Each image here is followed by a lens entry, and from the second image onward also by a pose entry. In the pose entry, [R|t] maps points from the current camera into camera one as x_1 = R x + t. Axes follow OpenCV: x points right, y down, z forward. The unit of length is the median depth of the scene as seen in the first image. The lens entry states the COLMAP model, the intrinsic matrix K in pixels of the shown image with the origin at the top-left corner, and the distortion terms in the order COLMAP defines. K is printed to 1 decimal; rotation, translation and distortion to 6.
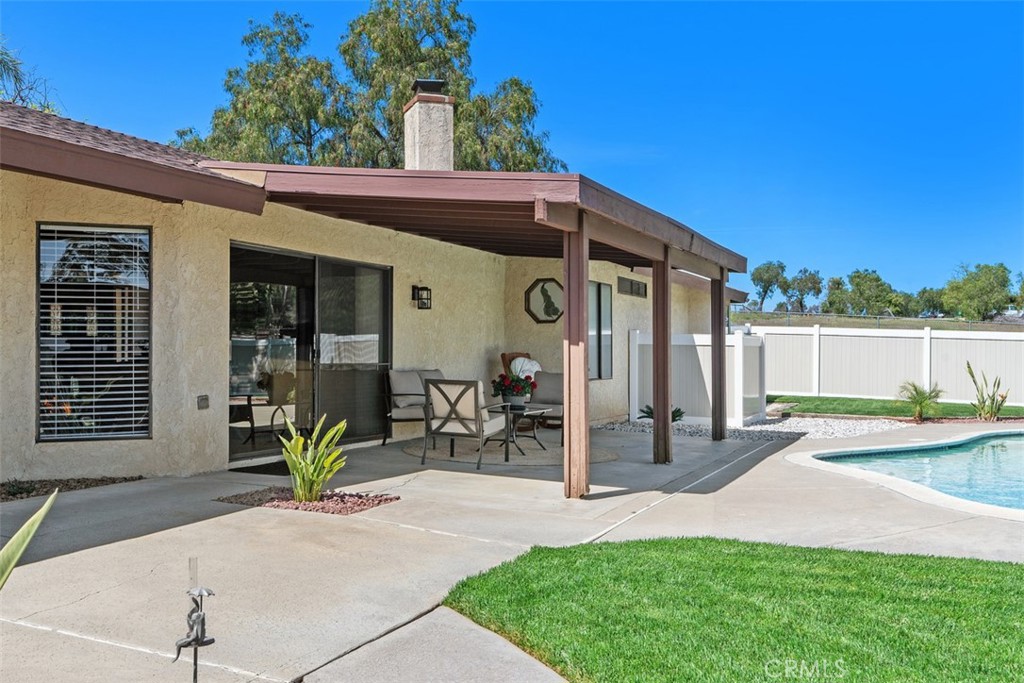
lens RADIAL K [[1037.7, 0, 512.0], [0, 1037.7, 341.5], [0, 0, 1]] dist [0.007296, 0.002446]
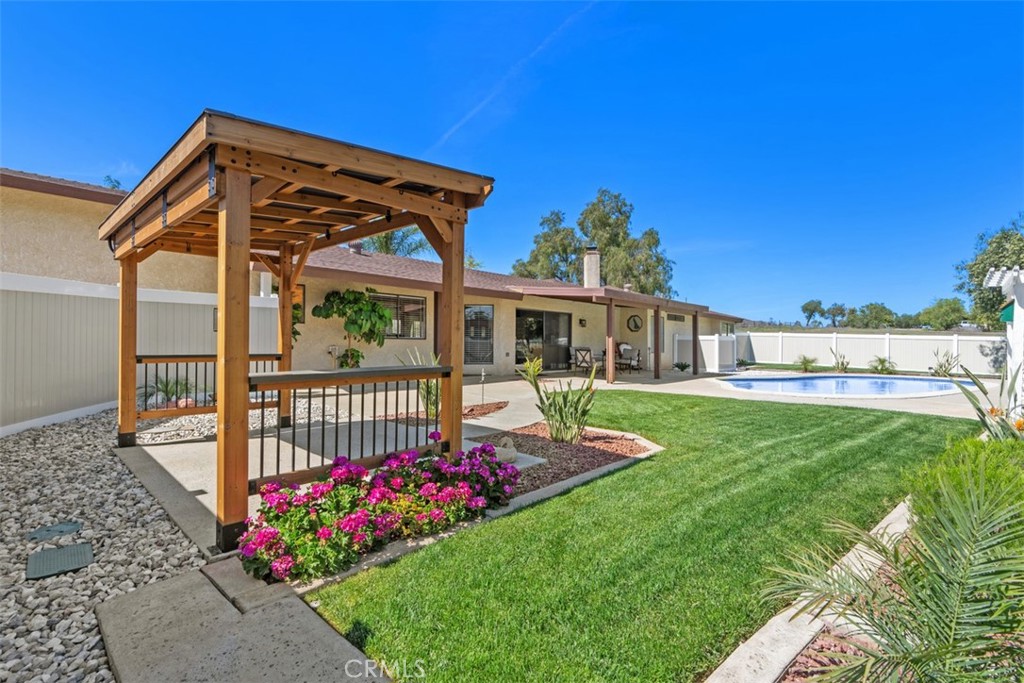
lens RADIAL K [[465.3, 0, 490.2], [0, 465.3, 343.3], [0, 0, 1]] dist [-0.000084, 0.000041]
pose [[0.927010, 0.004102, -0.375015, 0.126092], [-0.002478, 0.999985, 0.004812, 0.007364], [0.375029, -0.003531, 0.927006, -0.251624]]
